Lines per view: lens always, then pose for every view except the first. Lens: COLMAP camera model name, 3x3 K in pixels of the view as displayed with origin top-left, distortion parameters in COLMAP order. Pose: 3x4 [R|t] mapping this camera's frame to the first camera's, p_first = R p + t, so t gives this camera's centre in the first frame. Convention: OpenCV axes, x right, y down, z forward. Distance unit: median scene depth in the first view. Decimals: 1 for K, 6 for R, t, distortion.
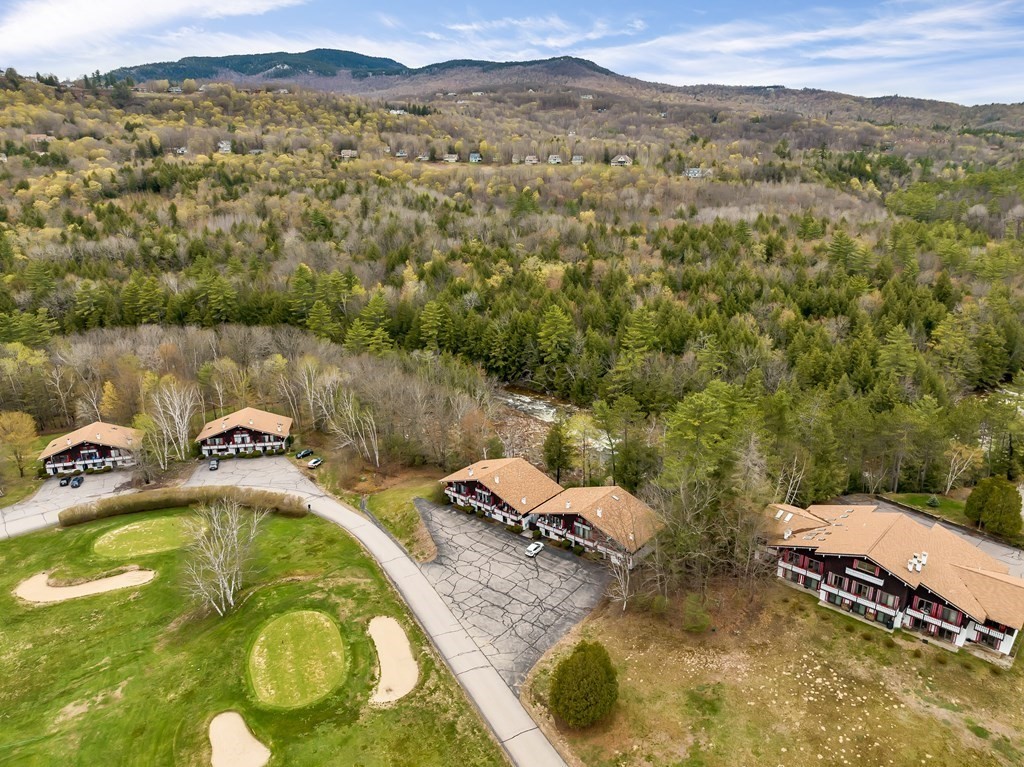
lens RADIAL K [[721.4, 0, 512.0], [0, 721.4, 383.5], [0, 0, 1]] dist [-0.056333, 0.030802]
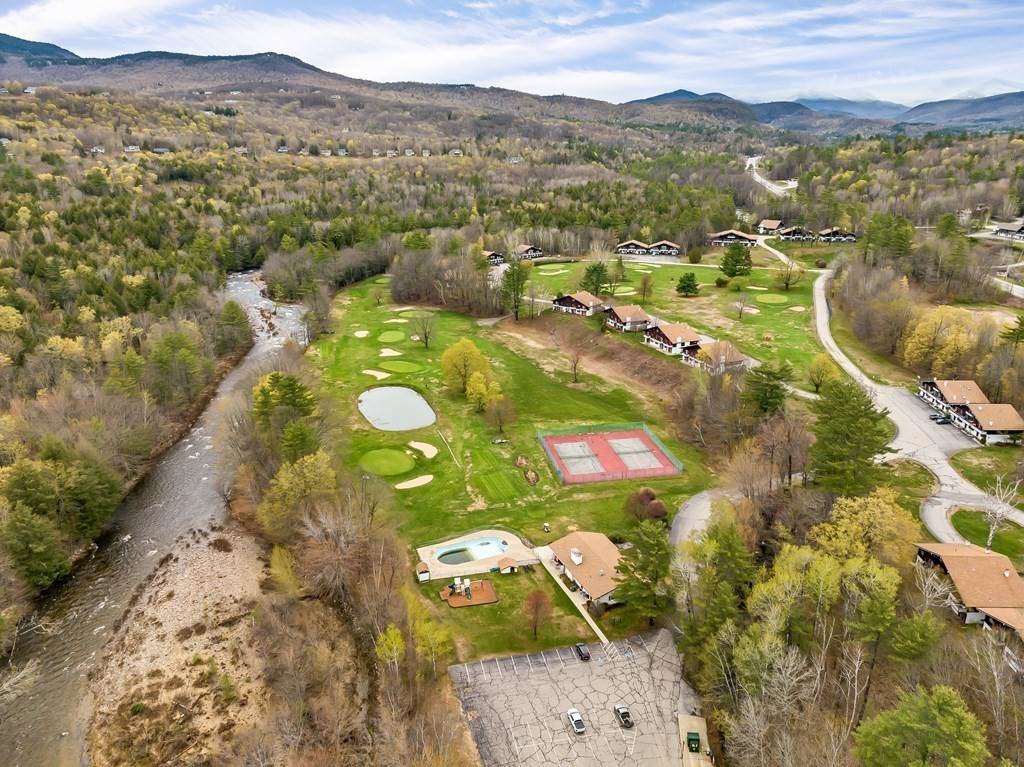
lens RADIAL K [[738.1, 0, 512.0], [0, 738.1, 383.5], [0, 0, 1]] dist [-0.056967, 0.030922]
pose [[0.902709, -0.139334, 0.407065, -1.519258], [0.136052, 0.990005, 0.037160, 0.425461], [-0.408174, 0.021837, 0.912643, -1.485959]]
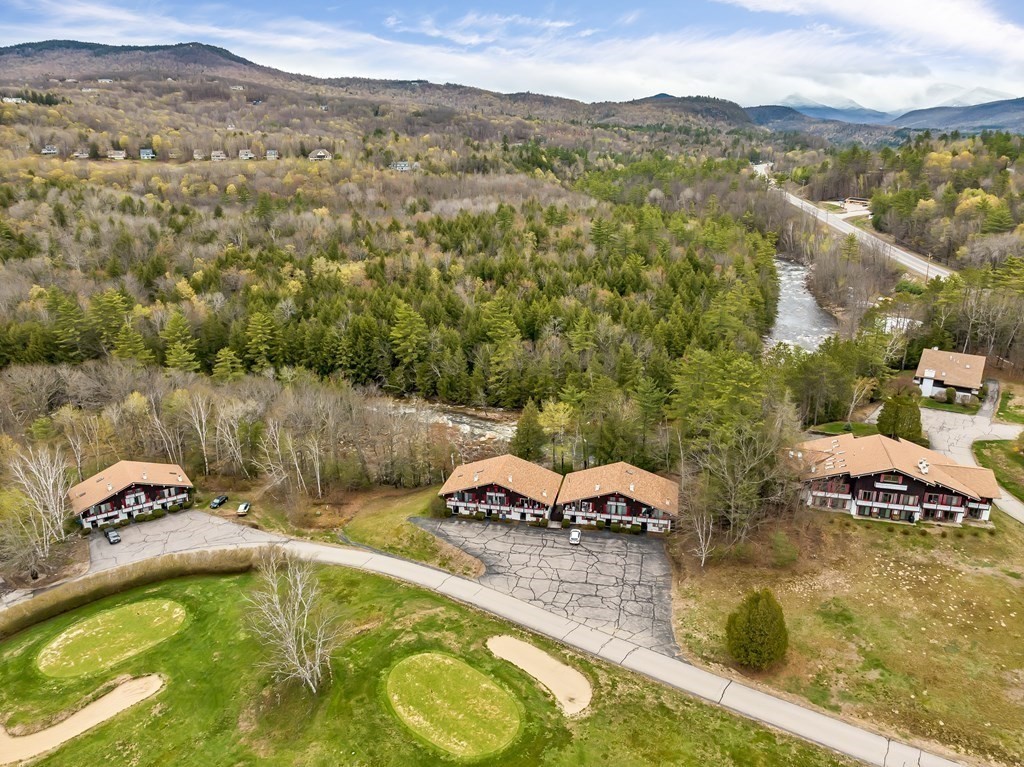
lens RADIAL K [[738.1, 0, 512.0], [0, 738.1, 383.5], [0, 0, 1]] dist [-0.056967, 0.030922]
pose [[0.892450, -0.136631, 0.429959, -0.288871], [0.136351, 0.990156, 0.031629, -0.017329], [-0.430048, 0.030398, 0.902294, 0.060666]]
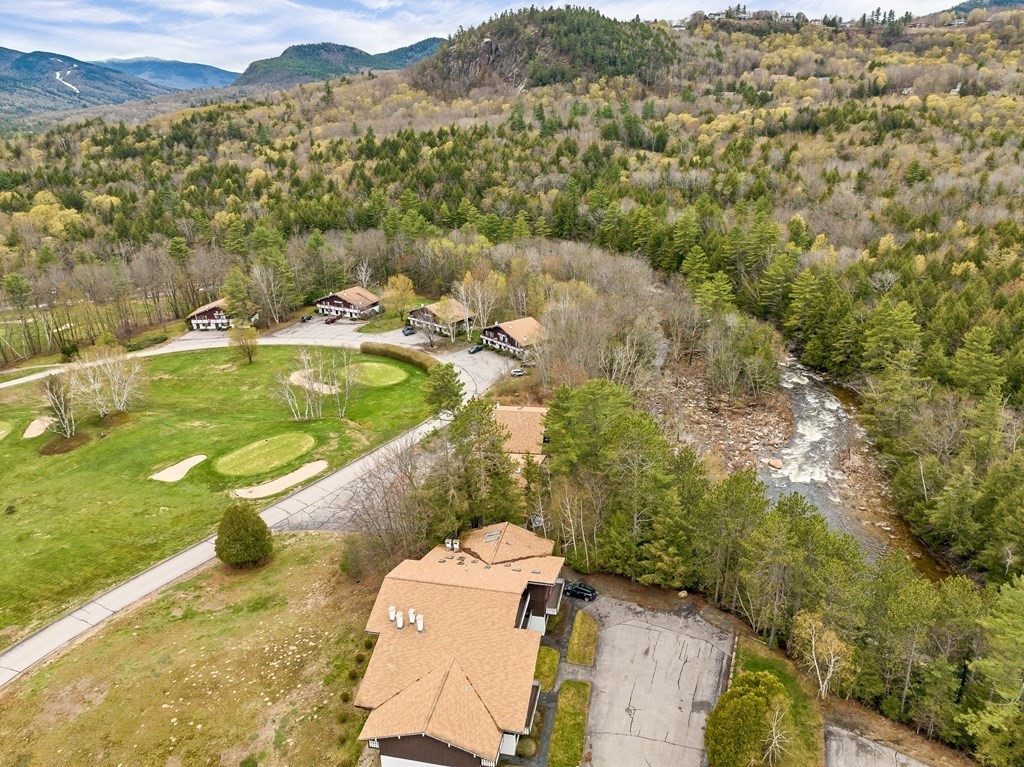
lens RADIAL K [[738.1, 0, 512.0], [0, 738.1, 383.5], [0, 0, 1]] dist [-0.056967, 0.030922]
pose [[0.520162, 0.307878, -0.796645, 0.551779], [-0.253466, 0.946390, 0.200251, -0.088118], [0.815590, 0.097759, 0.570313, 0.274236]]
